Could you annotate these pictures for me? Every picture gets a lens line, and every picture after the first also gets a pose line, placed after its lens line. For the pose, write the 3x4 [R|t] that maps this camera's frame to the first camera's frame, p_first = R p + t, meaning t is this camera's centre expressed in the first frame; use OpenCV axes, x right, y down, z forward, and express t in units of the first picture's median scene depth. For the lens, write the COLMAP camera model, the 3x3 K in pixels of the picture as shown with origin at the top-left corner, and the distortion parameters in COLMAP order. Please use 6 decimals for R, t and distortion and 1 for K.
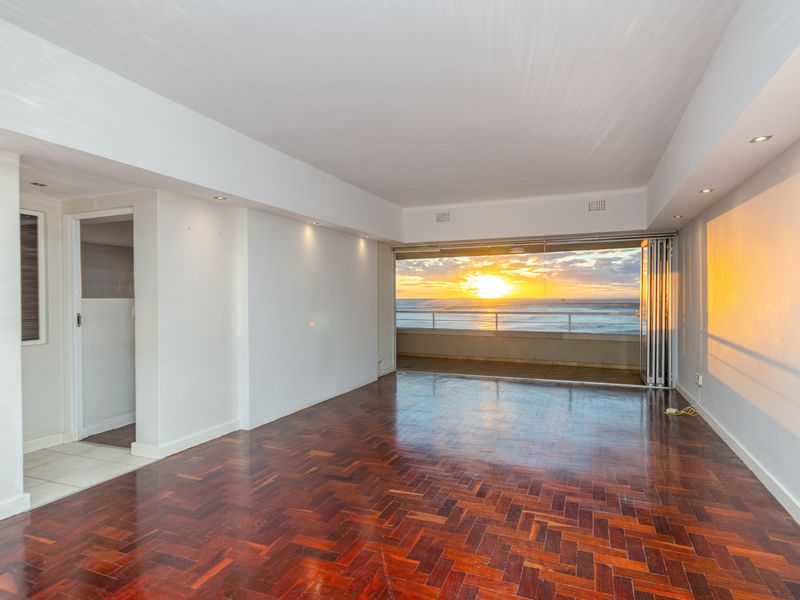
lens RADIAL K [[460.5, 0, 412.6], [0, 460.5, 297.7], [0, 0, 1]] dist [0.003992, 0.001078]
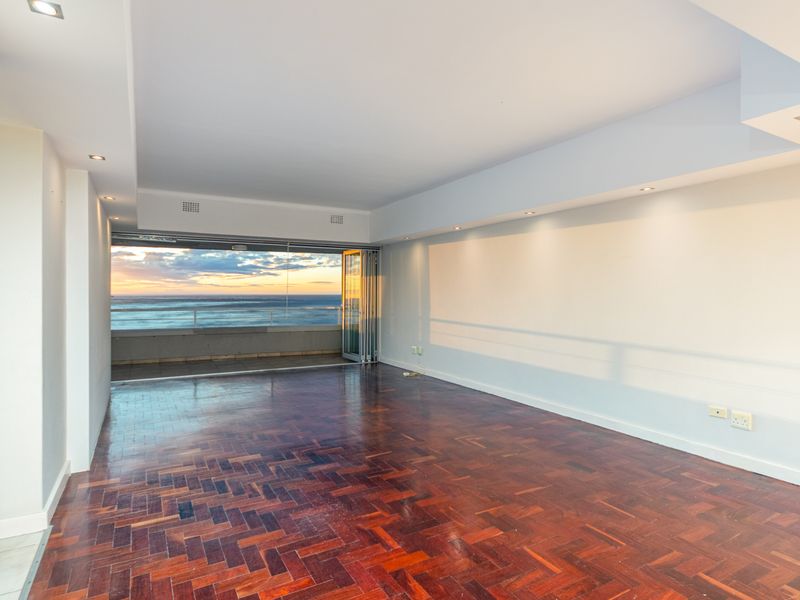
lens RADIAL K [[460.5, 0, 412.6], [0, 460.5, 297.7], [0, 0, 1]] dist [0.003992, 0.001078]
pose [[0.614412, -0.003139, 0.788979, -0.430533], [-0.002432, 0.999980, 0.005873, 0.001133], [-0.788982, -0.005528, 0.614392, 0.087183]]
